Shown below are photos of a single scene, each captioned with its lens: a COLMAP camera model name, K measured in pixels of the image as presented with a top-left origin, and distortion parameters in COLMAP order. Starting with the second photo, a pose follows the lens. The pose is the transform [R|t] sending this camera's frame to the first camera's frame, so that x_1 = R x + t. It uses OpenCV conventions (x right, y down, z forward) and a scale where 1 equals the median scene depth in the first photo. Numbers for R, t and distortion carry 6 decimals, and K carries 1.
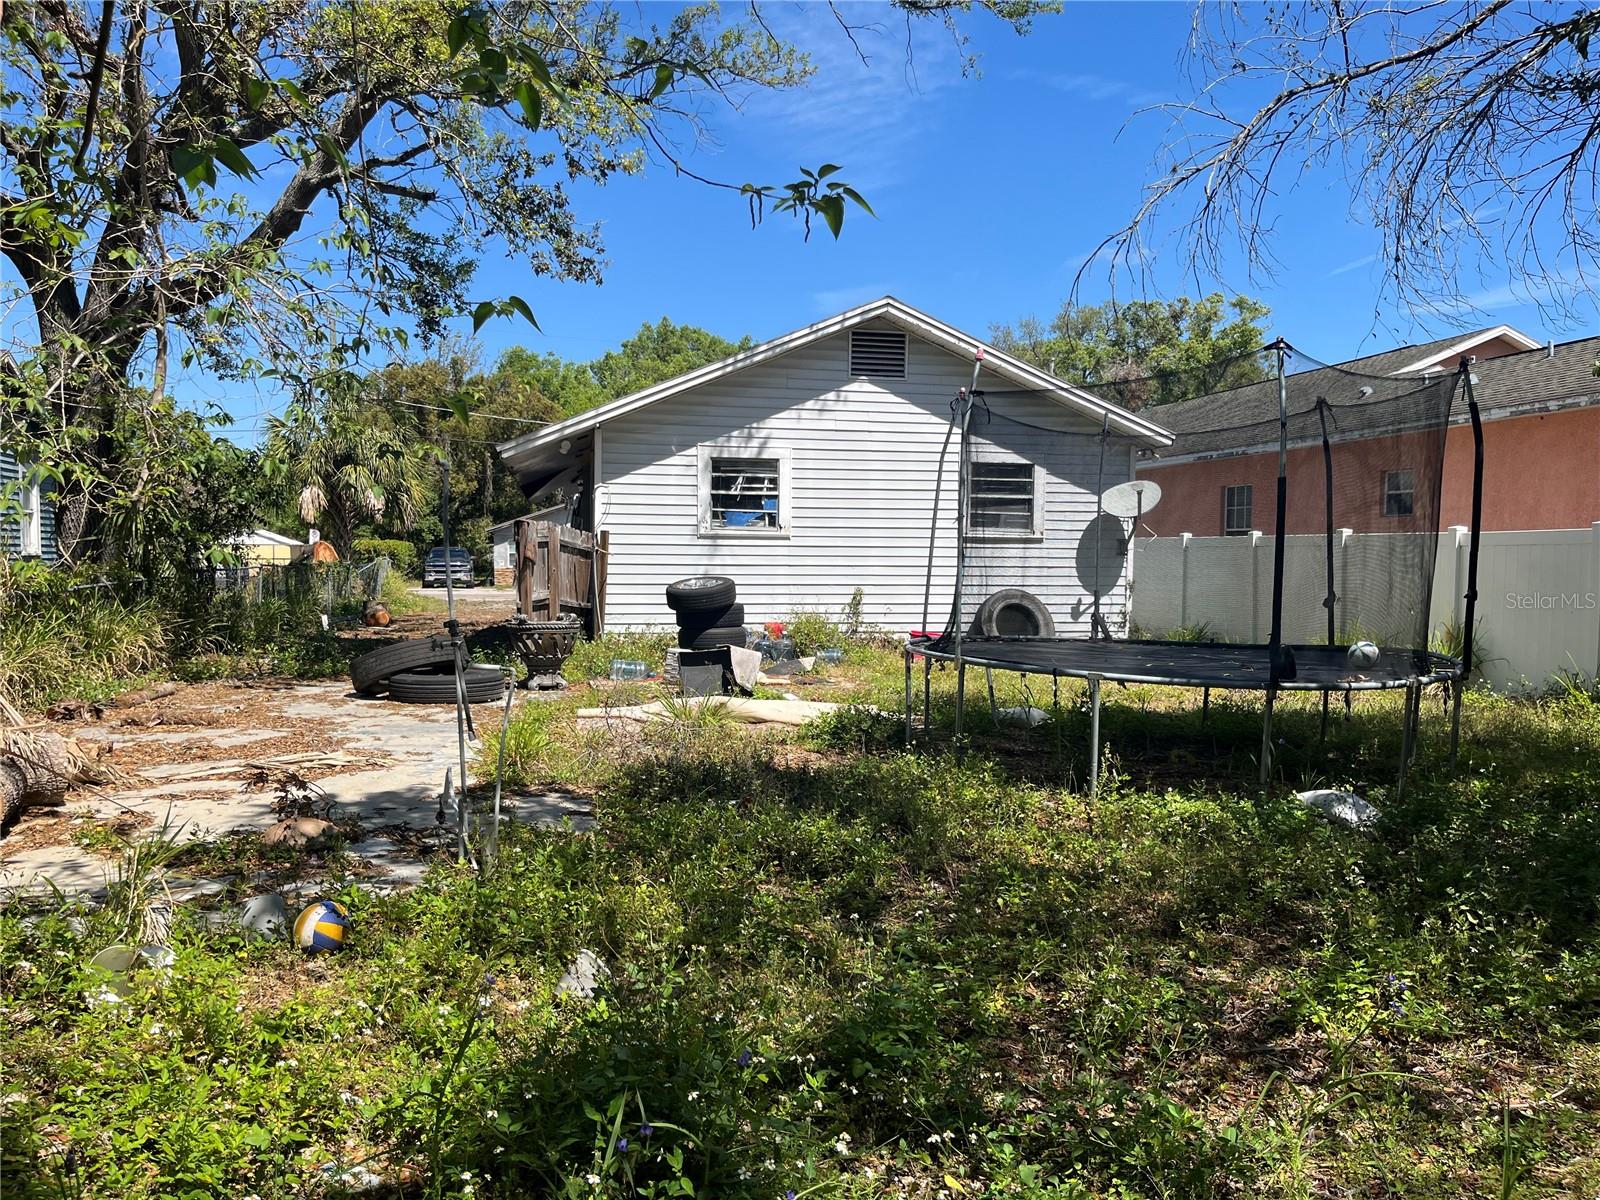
lens RADIAL K [[1194.7, 0, 800.0], [0, 1194.7, 600.0], [0, 0, 1]] dist [0.082375, -0.118589]
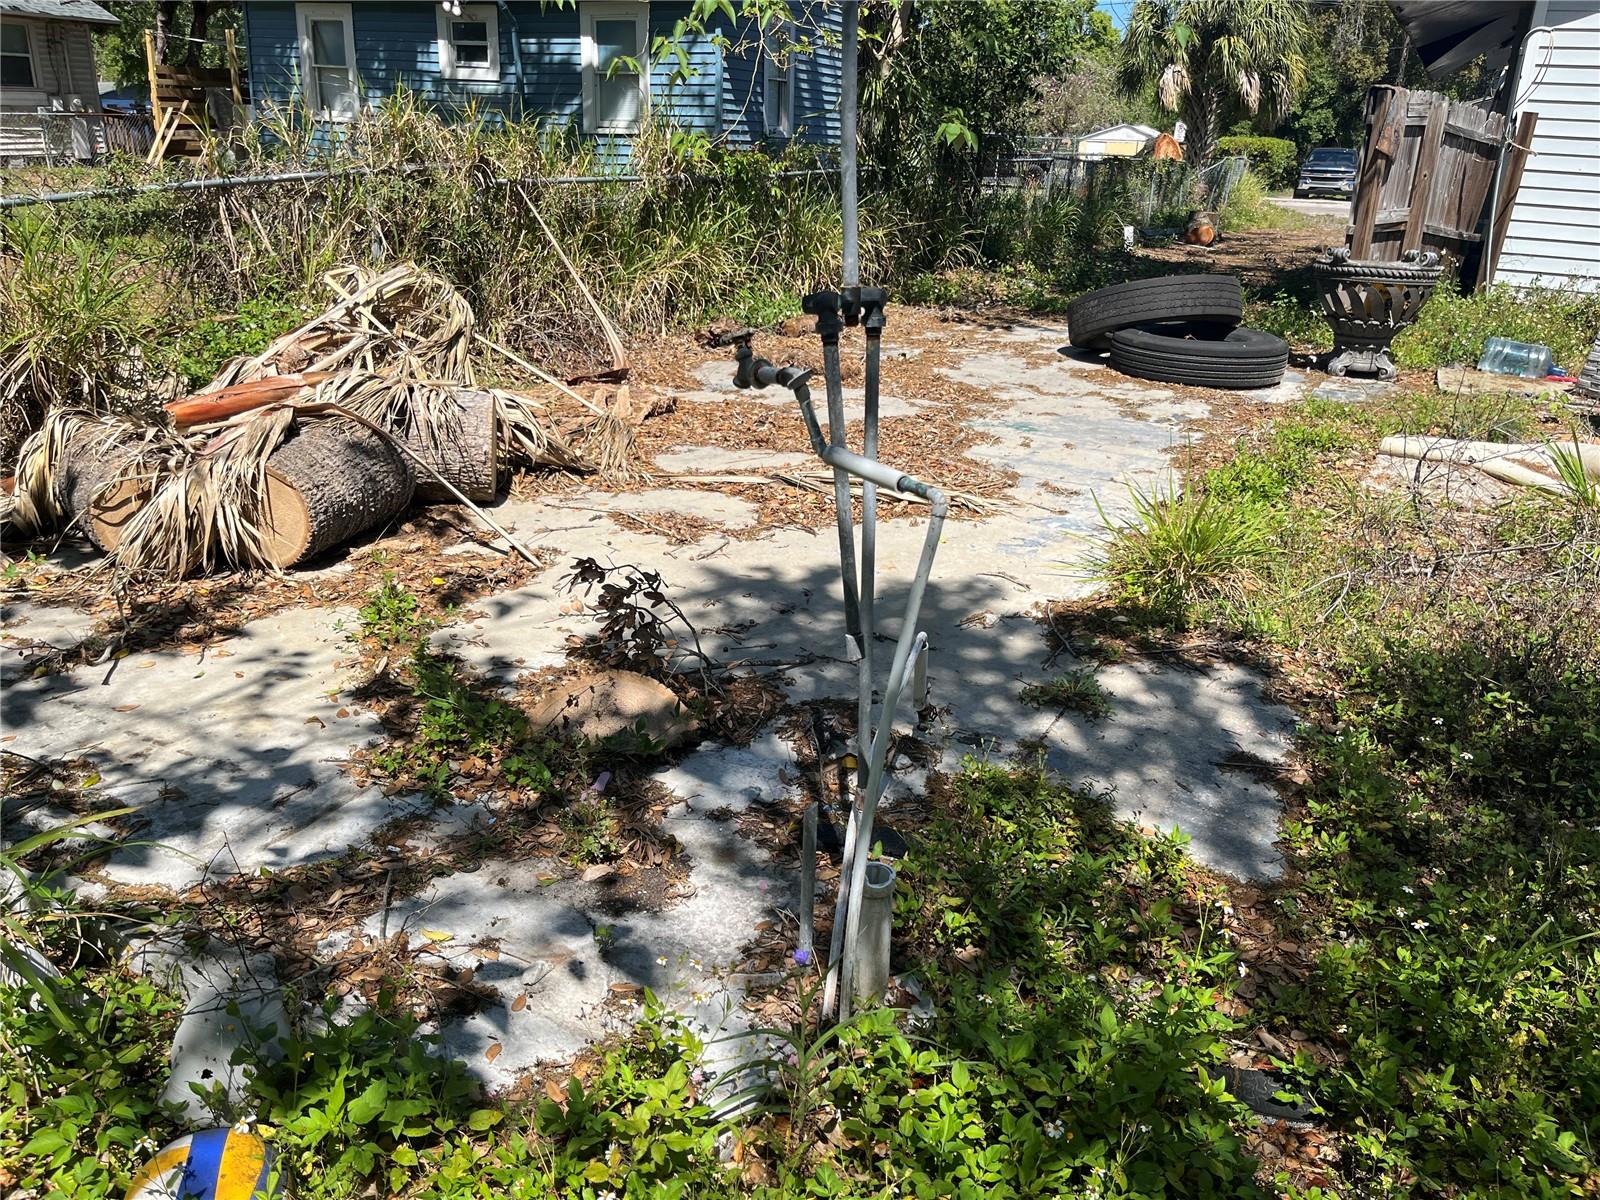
lens RADIAL K [[1194.7, 0, 800.0], [0, 1194.7, 600.0], [0, 0, 1]] dist [0.082375, -0.118589]
pose [[0.772965, 0.245110, -0.585189, -0.035971], [-0.053481, 0.944248, 0.324862, -0.003936], [0.632190, -0.219810, 0.742980, 0.299182]]
